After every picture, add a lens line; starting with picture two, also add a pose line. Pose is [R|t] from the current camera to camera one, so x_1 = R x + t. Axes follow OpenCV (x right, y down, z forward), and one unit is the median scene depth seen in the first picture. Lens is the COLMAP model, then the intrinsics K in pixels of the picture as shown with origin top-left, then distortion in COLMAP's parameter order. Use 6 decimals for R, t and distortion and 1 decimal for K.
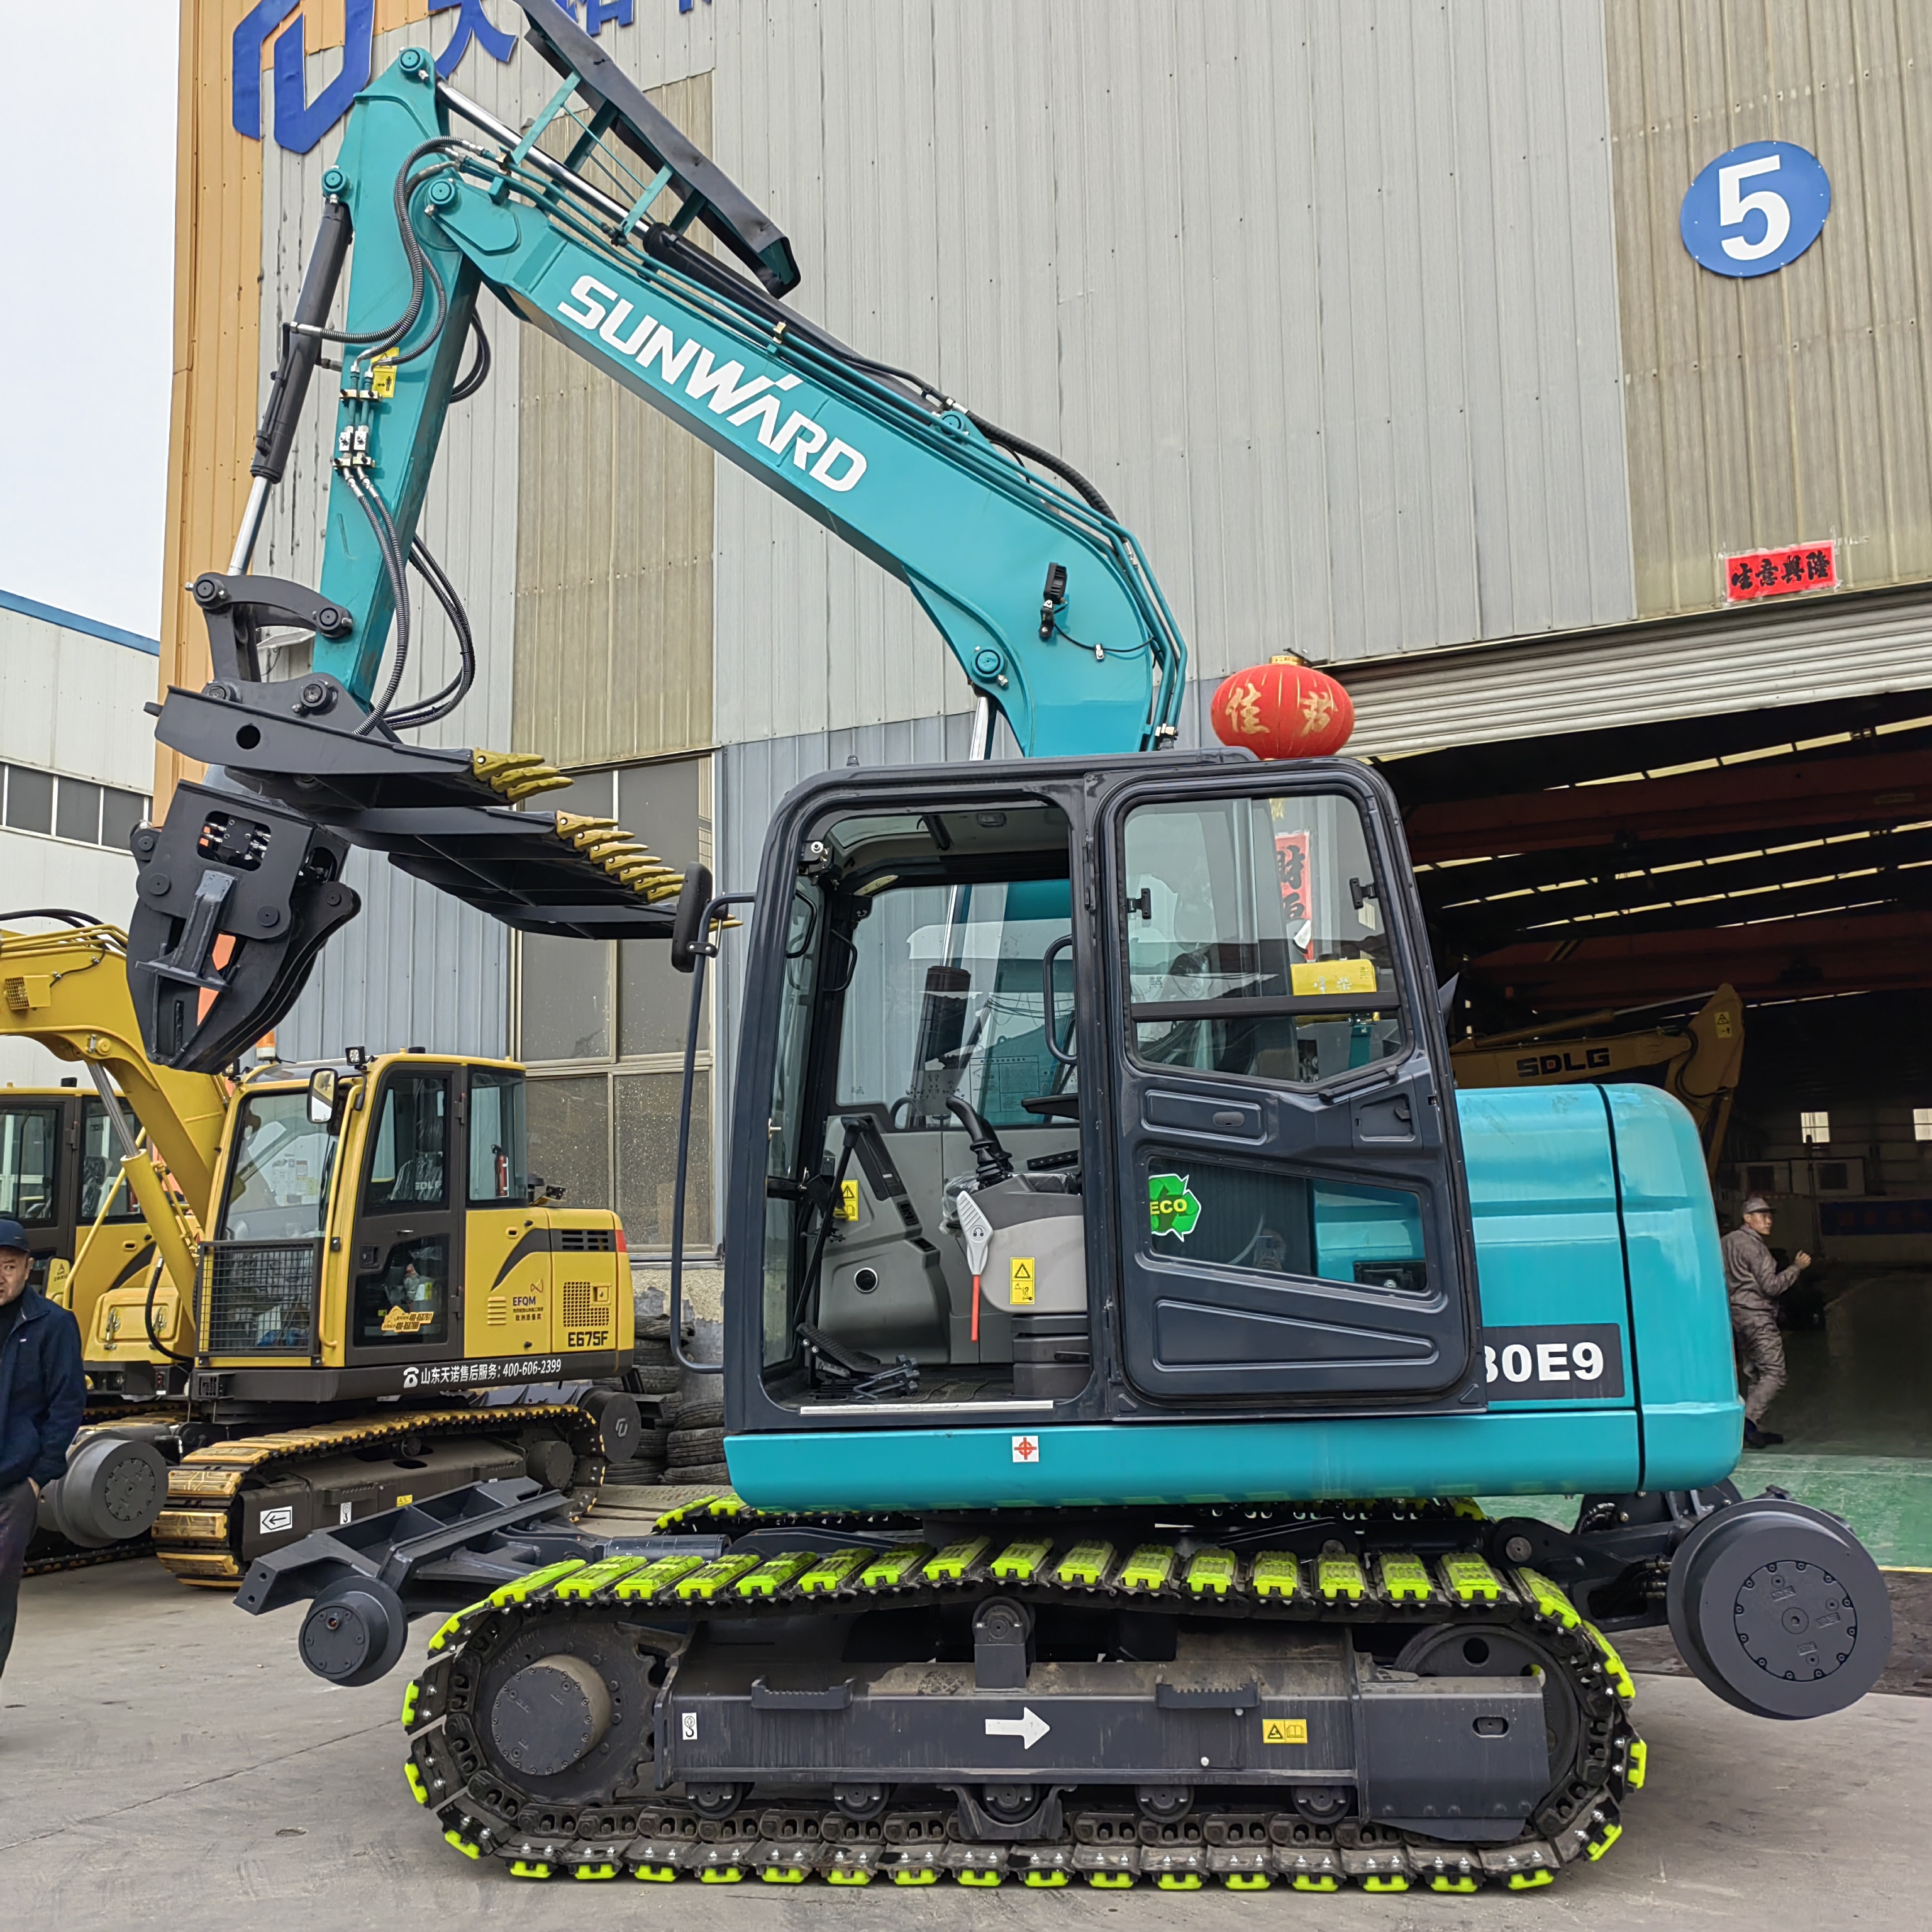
lens RADIAL K [[2019.0, 0, 962.7], [0, 2019.0, 964.5], [0, 0, 1]] dist [-0.025617, 0.157408]
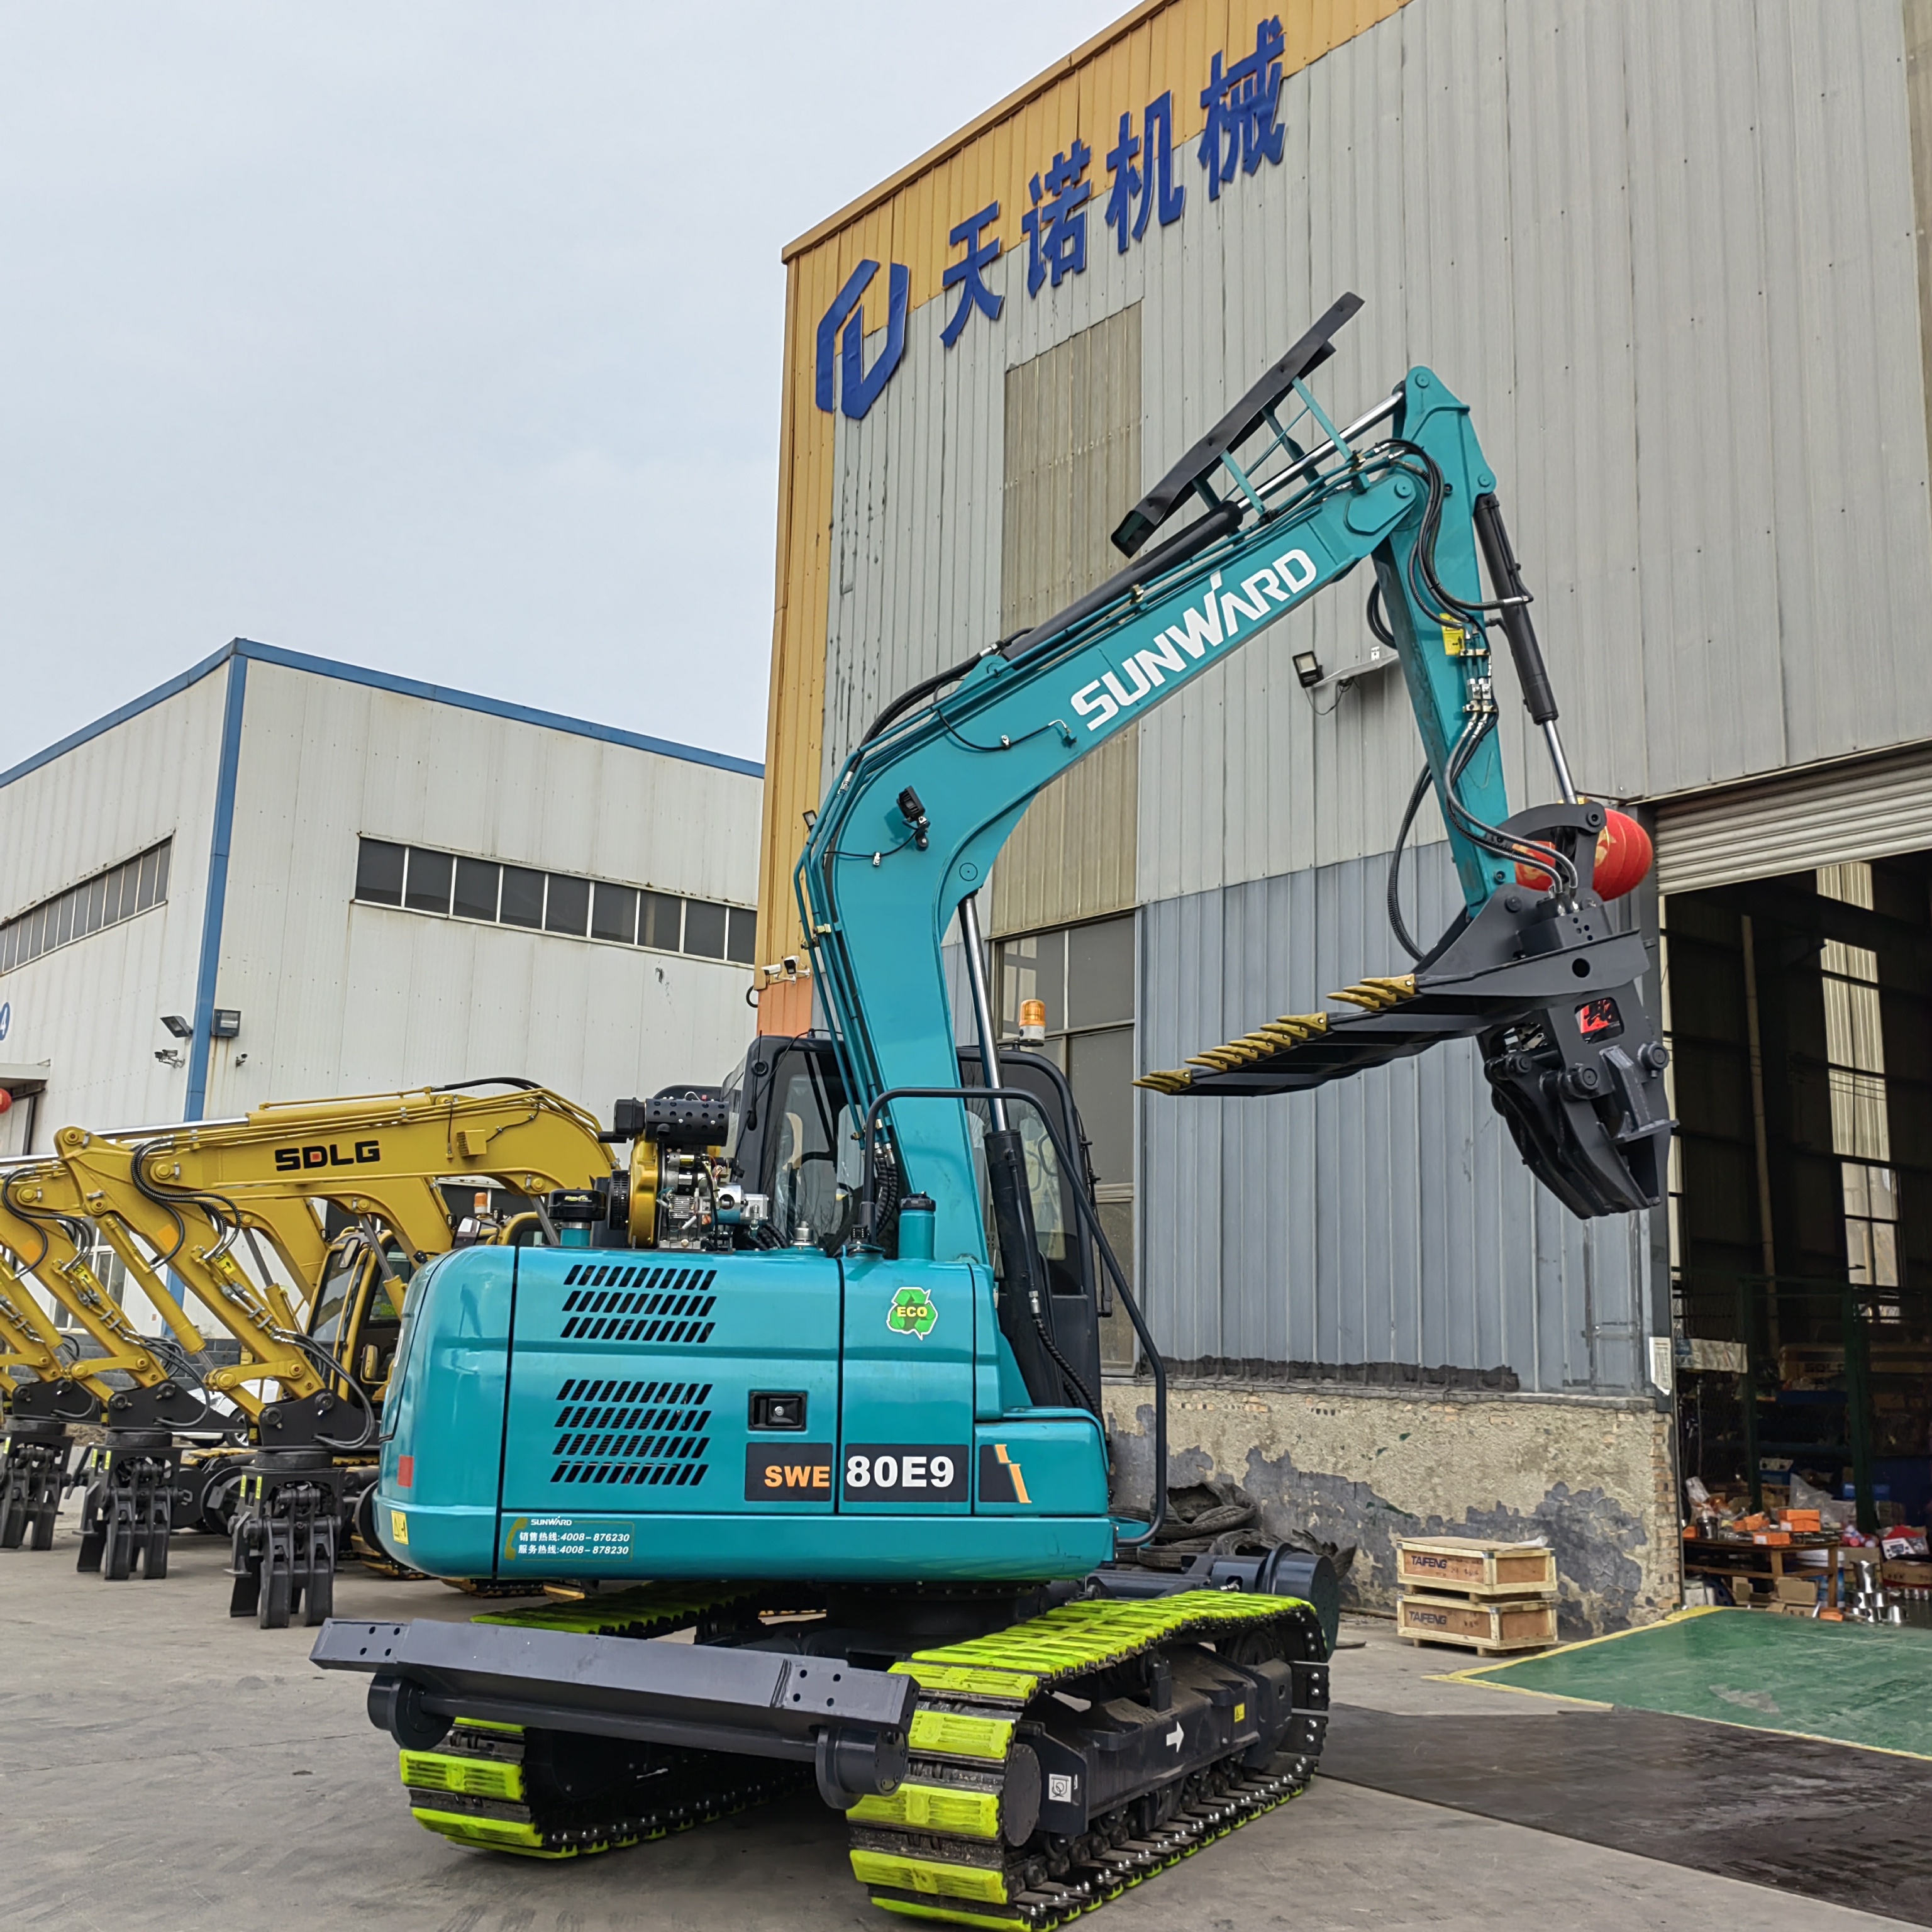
lens RADIAL K [[2019.0, 0, 962.7], [0, 2019.0, 964.5], [0, 0, 1]] dist [-0.025617, 0.157408]
pose [[0.910020, -0.041797, -0.412453, 0.256096], [0.018299, 0.997985, -0.060760, -0.011476], [0.414161, 0.047745, 0.908951, -0.038957]]
